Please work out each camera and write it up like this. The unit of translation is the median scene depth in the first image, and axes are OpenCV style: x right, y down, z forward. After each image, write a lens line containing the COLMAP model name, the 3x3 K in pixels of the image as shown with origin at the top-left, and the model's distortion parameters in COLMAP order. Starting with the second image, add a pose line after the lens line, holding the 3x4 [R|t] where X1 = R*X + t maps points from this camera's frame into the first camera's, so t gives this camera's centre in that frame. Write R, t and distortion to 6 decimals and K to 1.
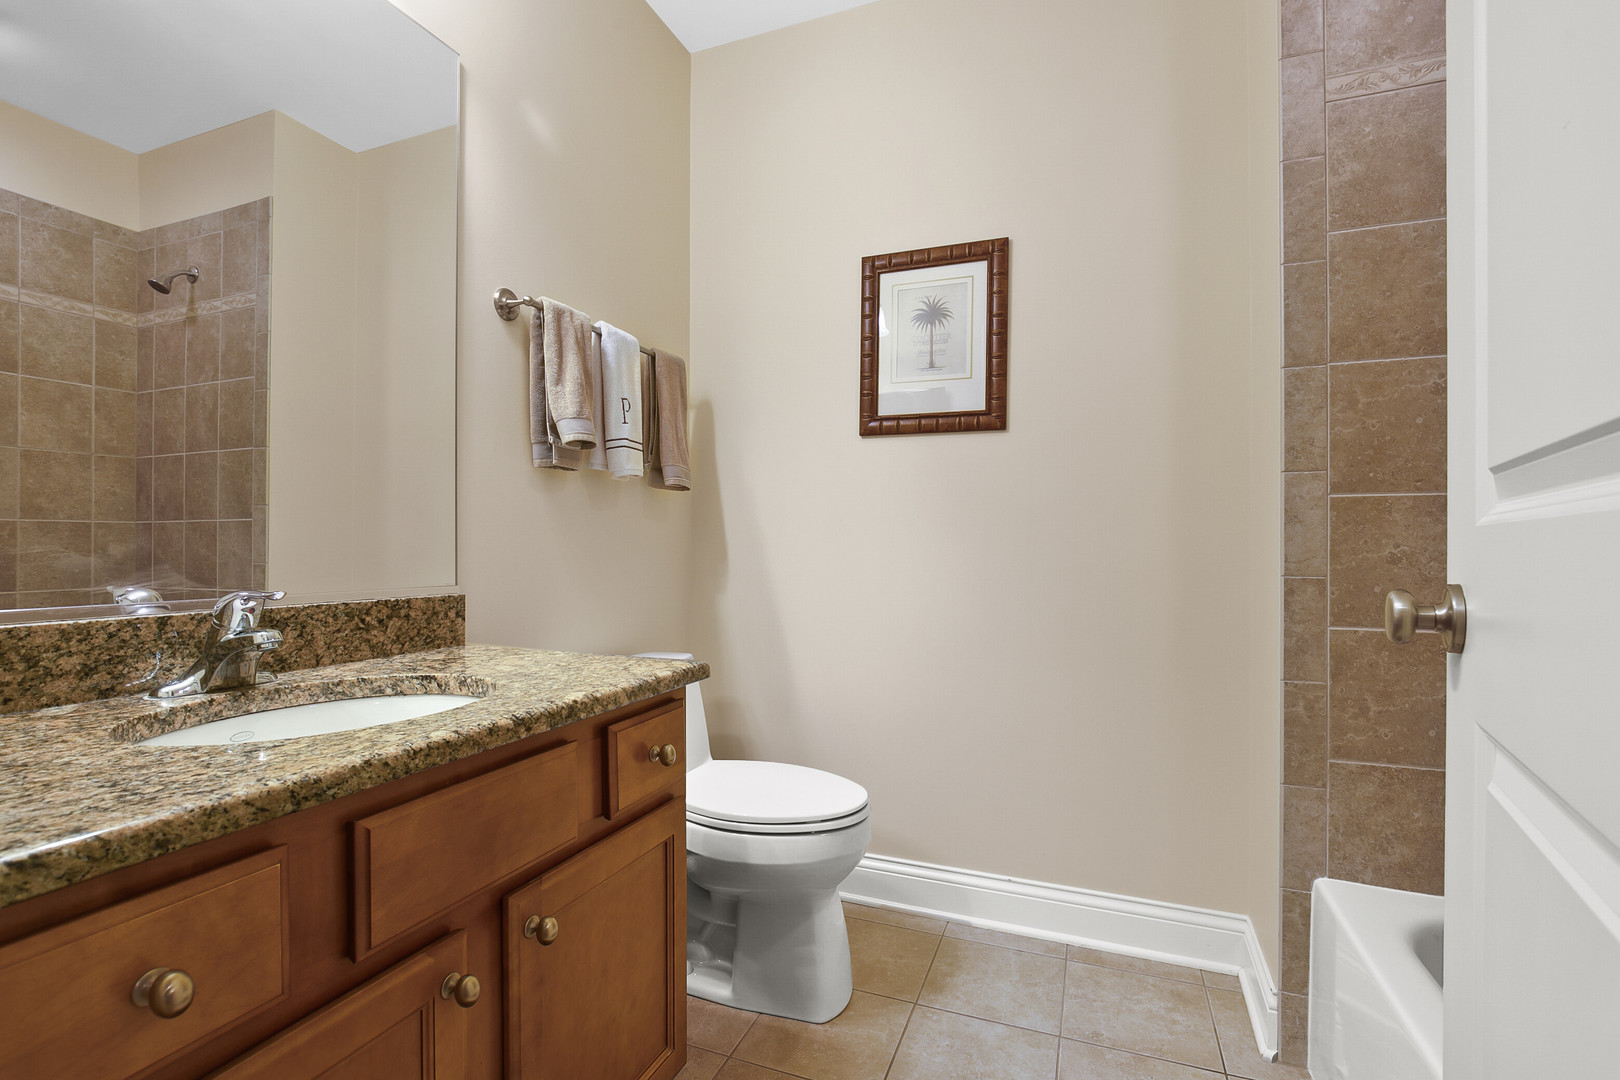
lens RADIAL K [[756.0, 0, 814.5], [0, 756.0, 547.5], [0, 0, 1]] dist [-0.015273, 0.004396]
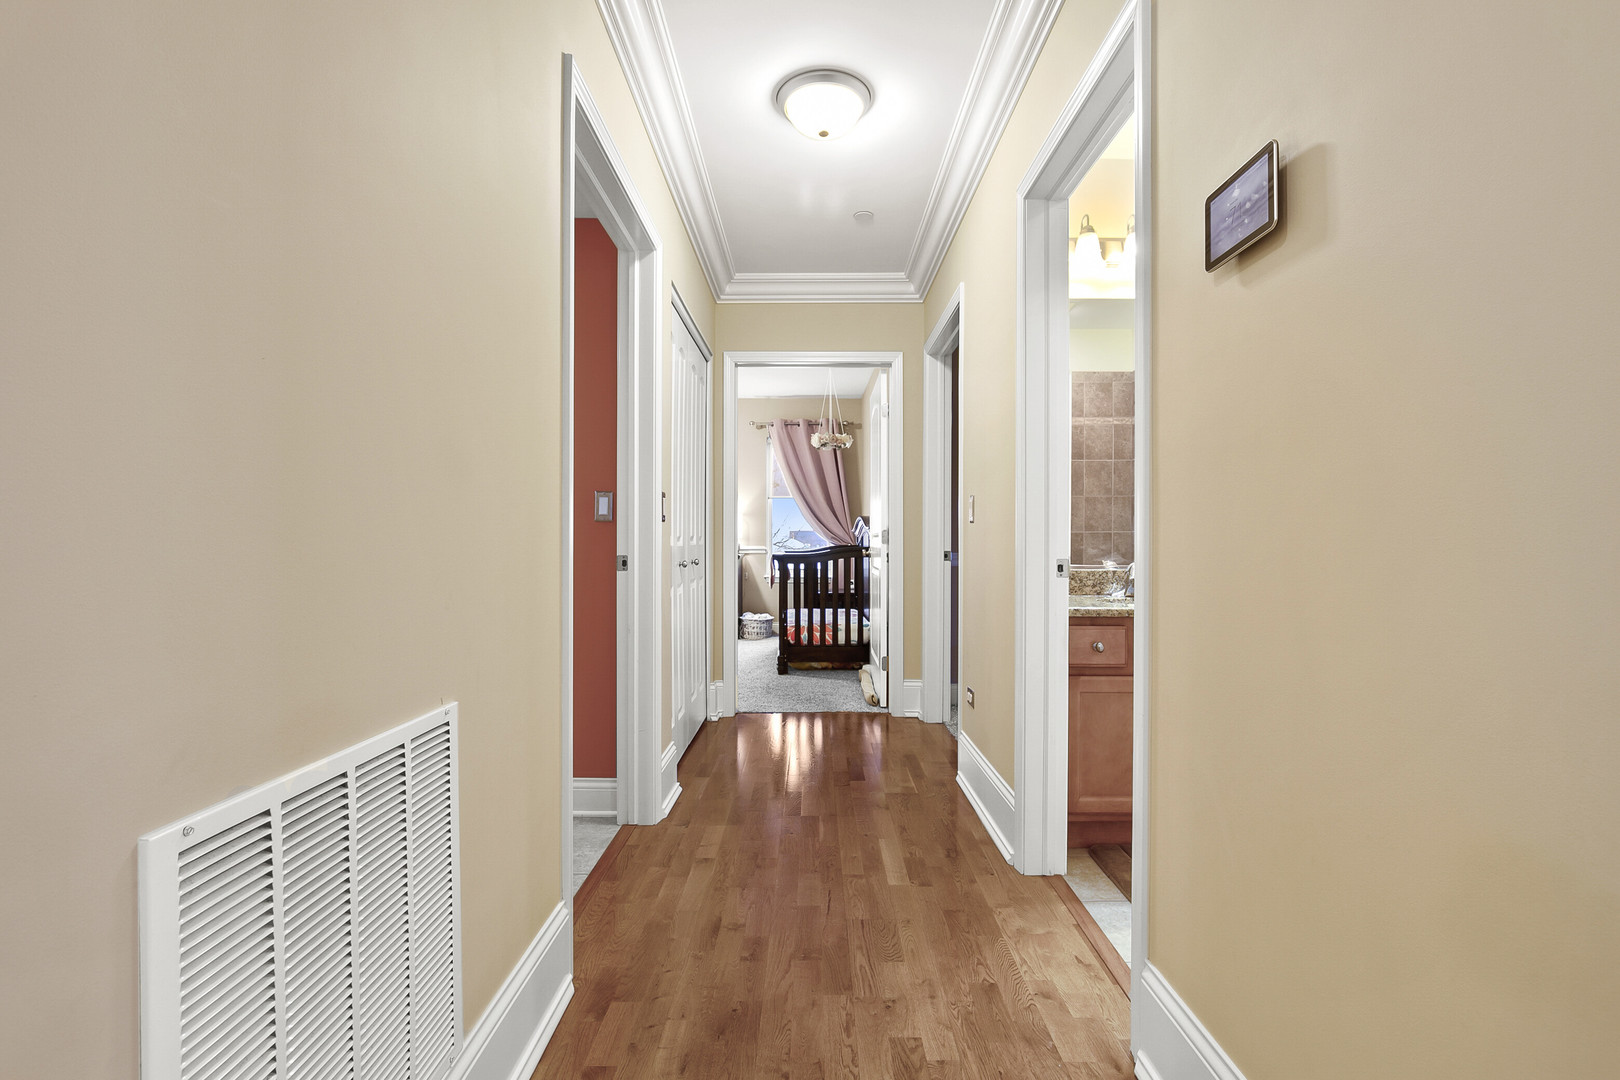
lens RADIAL K [[756.0, 0, 814.0], [0, 756.0, 540.5], [0, 0, 1]] dist [-0.015273, 0.004396]
pose [[0.391180, -0.001298, -0.920313, 0.529792], [-0.003377, 0.999990, -0.002846, -0.004438], [0.920308, 0.004221, 0.391172, -0.472744]]
